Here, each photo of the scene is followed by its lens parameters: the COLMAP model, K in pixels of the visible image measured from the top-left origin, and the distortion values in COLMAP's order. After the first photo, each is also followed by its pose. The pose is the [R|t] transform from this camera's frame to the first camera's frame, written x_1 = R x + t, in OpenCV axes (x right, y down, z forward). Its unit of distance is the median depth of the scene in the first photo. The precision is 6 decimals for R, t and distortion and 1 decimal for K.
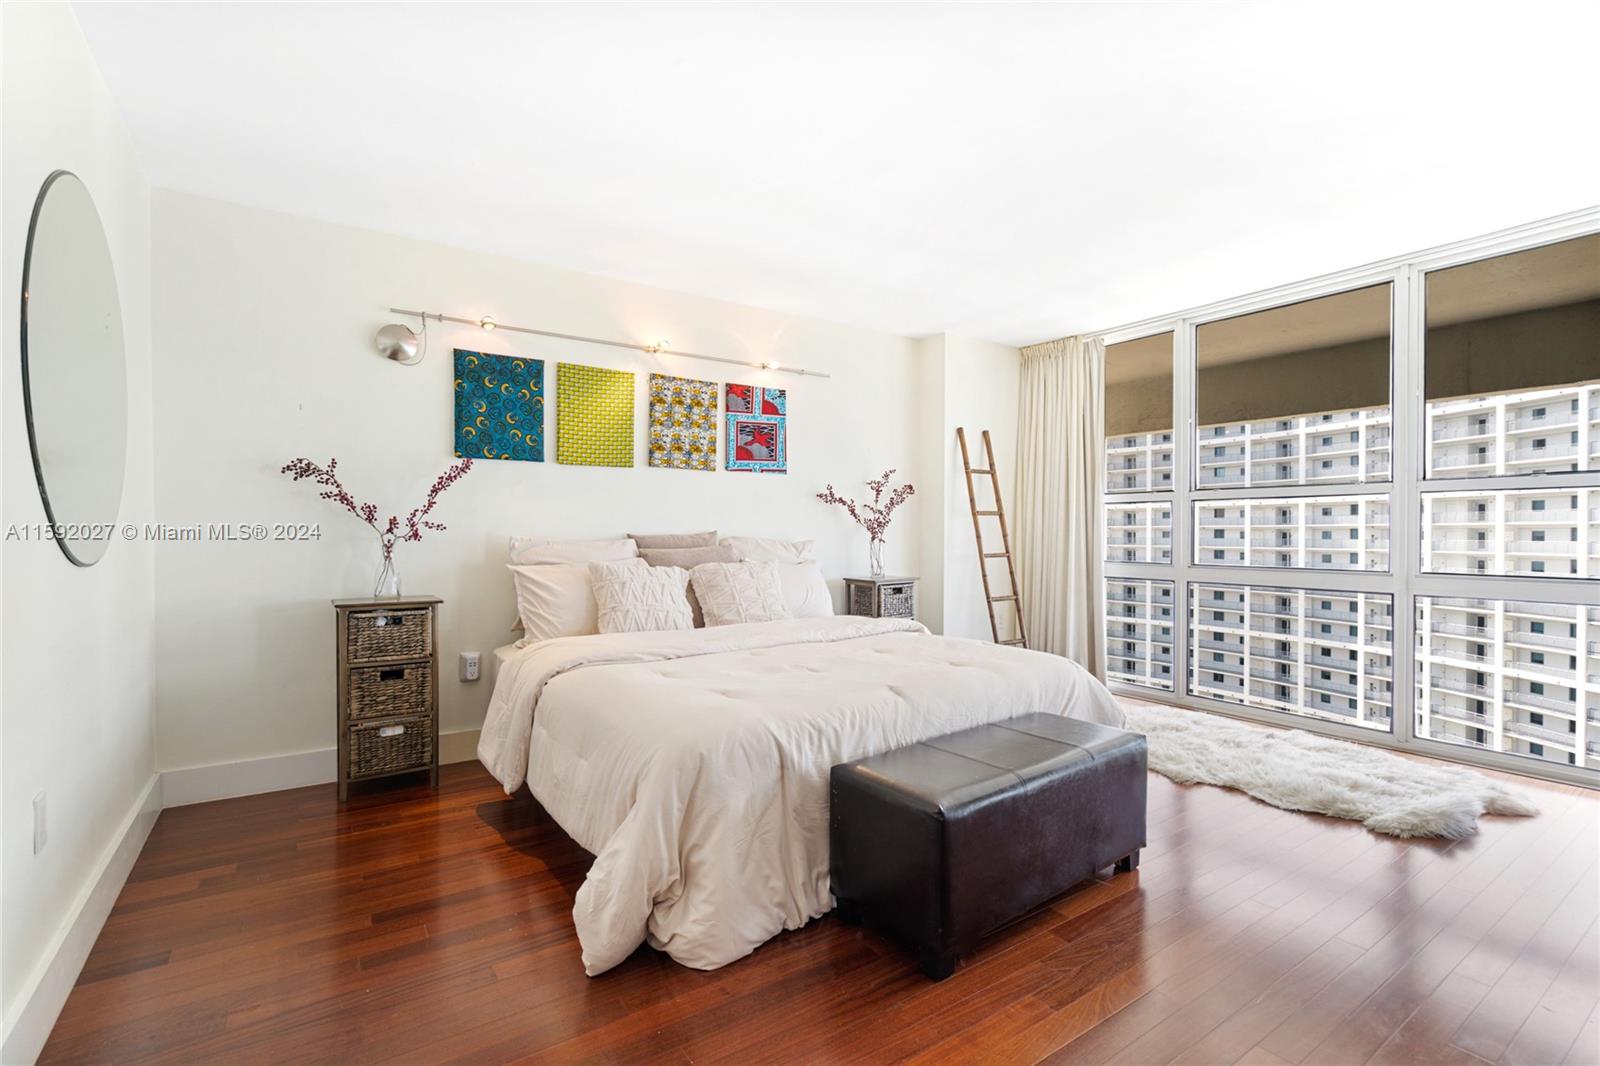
lens RADIAL K [[749.2, 0, 800.9], [0, 749.2, 533.1], [0, 0, 1]] dist [-0.008112, 0.002687]
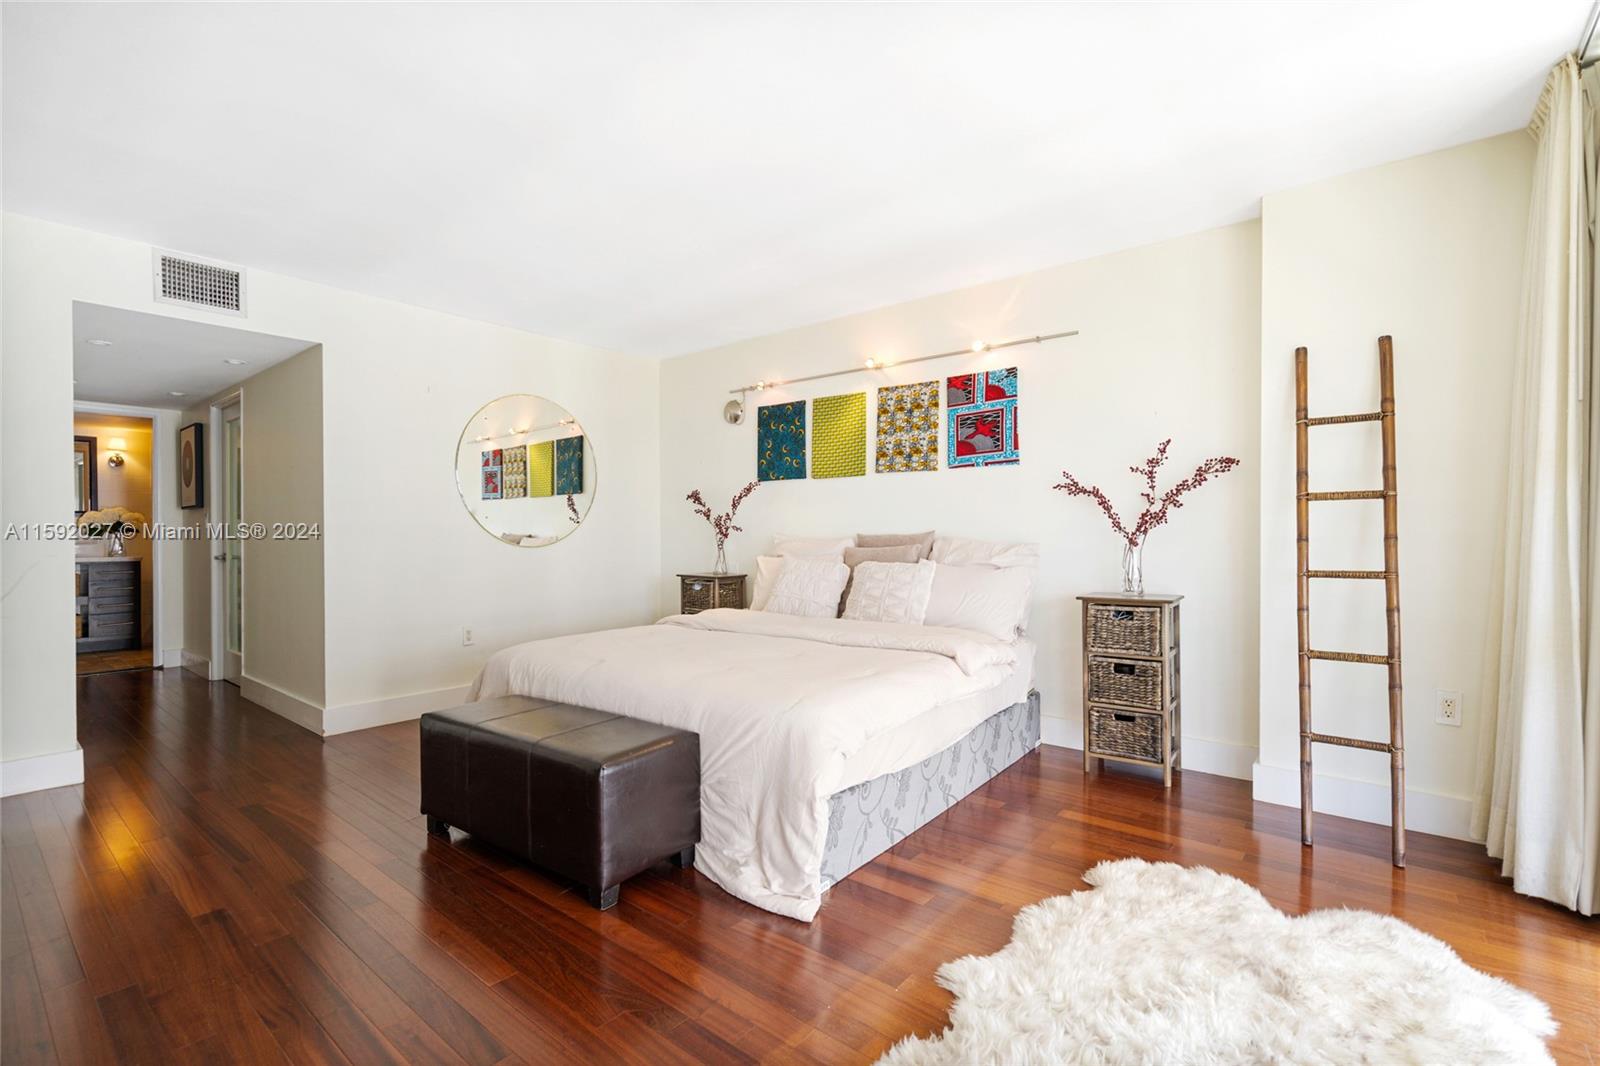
lens RADIAL K [[749.2, 0, 812.2], [0, 749.2, 530.7], [0, 0, 1]] dist [-0.008112, 0.002687]
pose [[0.264904, -0.005410, -0.964260, 0.808973], [-0.001715, 0.999980, -0.006081, 0.003079], [0.964273, 0.003264, 0.264890, 0.593858]]
